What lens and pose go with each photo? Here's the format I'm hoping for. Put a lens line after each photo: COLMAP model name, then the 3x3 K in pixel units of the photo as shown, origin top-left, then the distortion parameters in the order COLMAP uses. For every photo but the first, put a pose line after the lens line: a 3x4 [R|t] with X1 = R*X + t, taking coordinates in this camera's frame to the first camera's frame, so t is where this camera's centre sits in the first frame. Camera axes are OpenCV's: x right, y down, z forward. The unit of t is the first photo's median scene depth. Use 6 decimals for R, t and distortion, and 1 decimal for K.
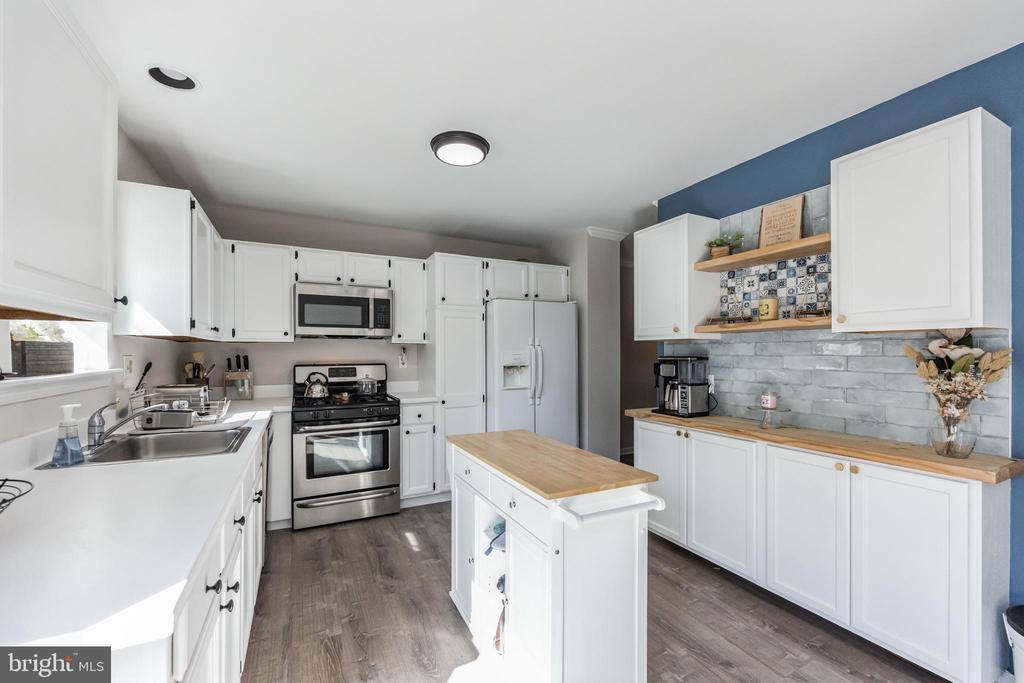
lens RADIAL K [[412.9, 0, 511.9], [0, 412.9, 352.2], [0, 0, 1]] dist [-0.002481, -0.000090]
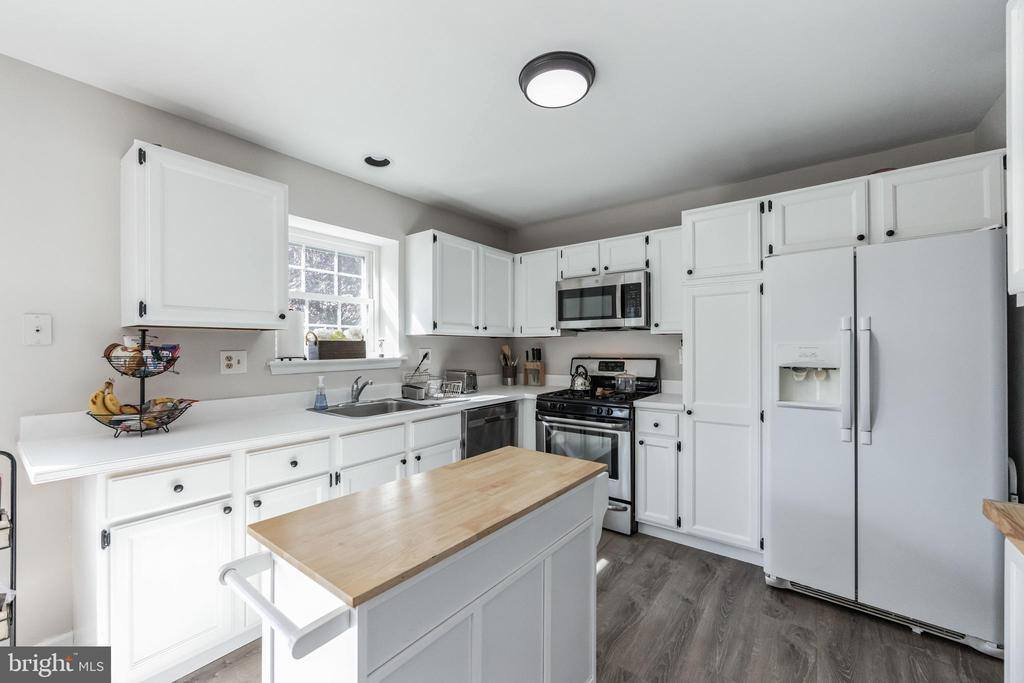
lens RADIAL K [[410.5, 0, 508.1], [0, 410.5, 347.4], [0, 0, 1]] dist [-0.002216, -0.000233]
pose [[0.428716, -0.001100, -0.903438, 0.397010], [0.004971, 0.999987, 0.001141, 0.003207], [0.903425, -0.004981, 0.428716, 0.441510]]
